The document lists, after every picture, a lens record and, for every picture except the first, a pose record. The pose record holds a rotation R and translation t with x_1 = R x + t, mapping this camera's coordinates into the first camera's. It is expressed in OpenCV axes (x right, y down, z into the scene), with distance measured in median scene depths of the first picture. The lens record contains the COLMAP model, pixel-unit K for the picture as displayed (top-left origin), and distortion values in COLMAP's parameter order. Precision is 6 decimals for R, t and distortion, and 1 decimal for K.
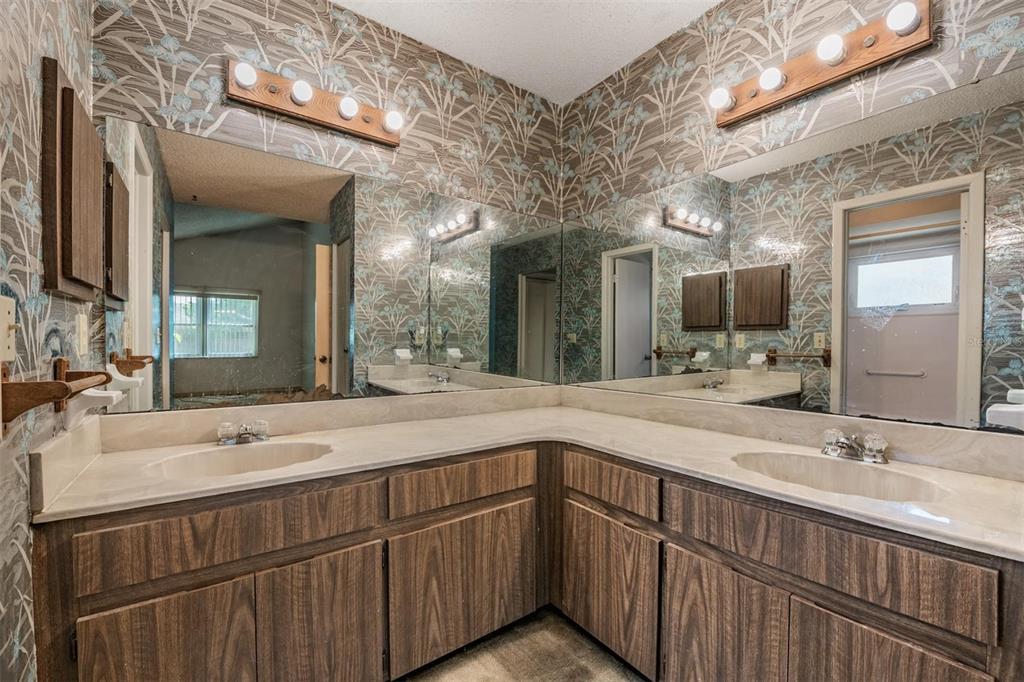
lens RADIAL K [[405.6, 0, 511.0], [0, 405.6, 345.5], [0, 0, 1]] dist [-0.009767, -0.000395]
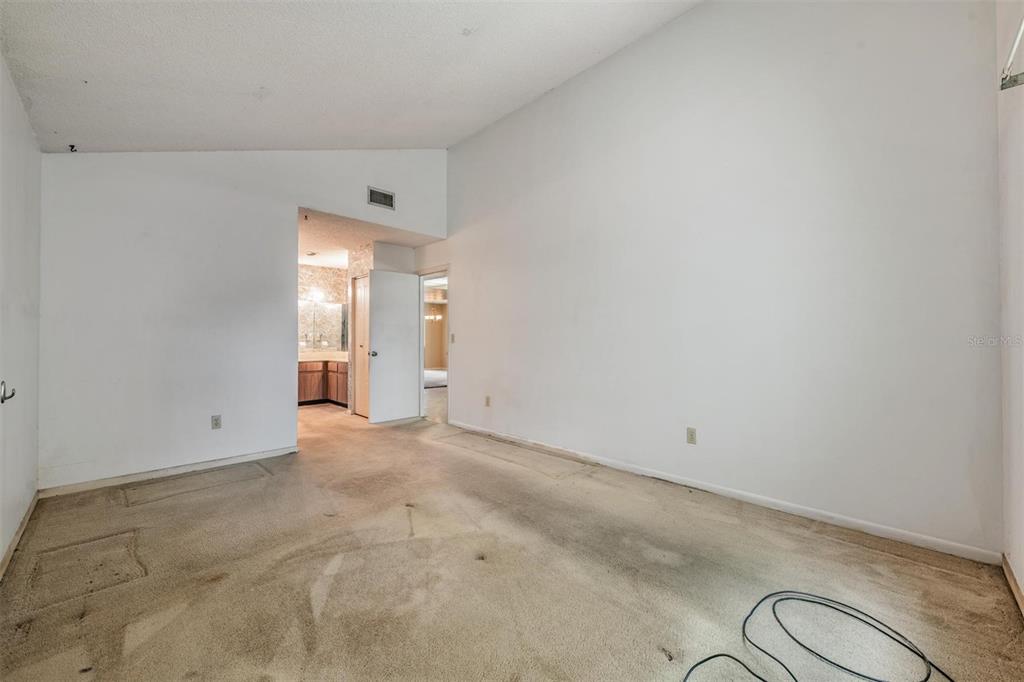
lens RADIAL K [[405.6, 0, 512.1], [0, 405.6, 335.7], [0, 0, 1]] dist [-0.009767, -0.000395]
pose [[0.989919, -0.004774, 0.141557, 1.045932], [0.006894, 0.999871, -0.014484, 0.023947], [-0.141470, 0.015314, 0.989824, -2.603031]]
